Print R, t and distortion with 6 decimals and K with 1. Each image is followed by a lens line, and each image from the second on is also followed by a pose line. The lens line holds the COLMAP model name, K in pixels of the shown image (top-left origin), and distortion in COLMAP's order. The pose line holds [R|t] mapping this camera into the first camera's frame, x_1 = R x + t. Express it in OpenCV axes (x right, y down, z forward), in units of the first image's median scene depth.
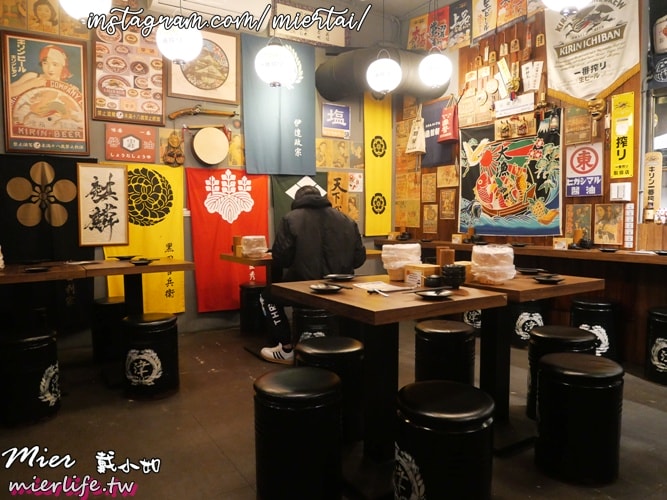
lens RADIAL K [[499.5, 0, 334.2], [0, 499.5, 250.8], [0, 0, 1]] dist [-0.073766, 0.019108]
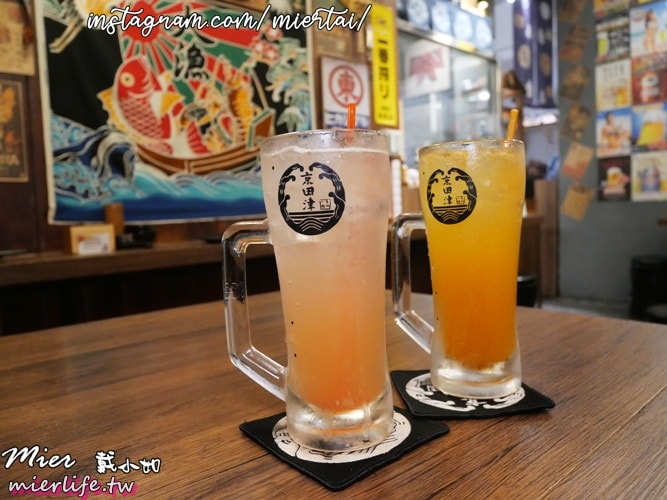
lens RADIAL K [[499.5, 0, 334.4], [0, 499.5, 252.3], [0, 0, 1]] dist [-0.073766, 0.019108]
pose [[-0.186269, -0.076608, 0.979507, -0.104945], [0.104739, 0.989726, 0.097325, -0.033913], [-0.976900, 0.120721, -0.176332, 0.997565]]
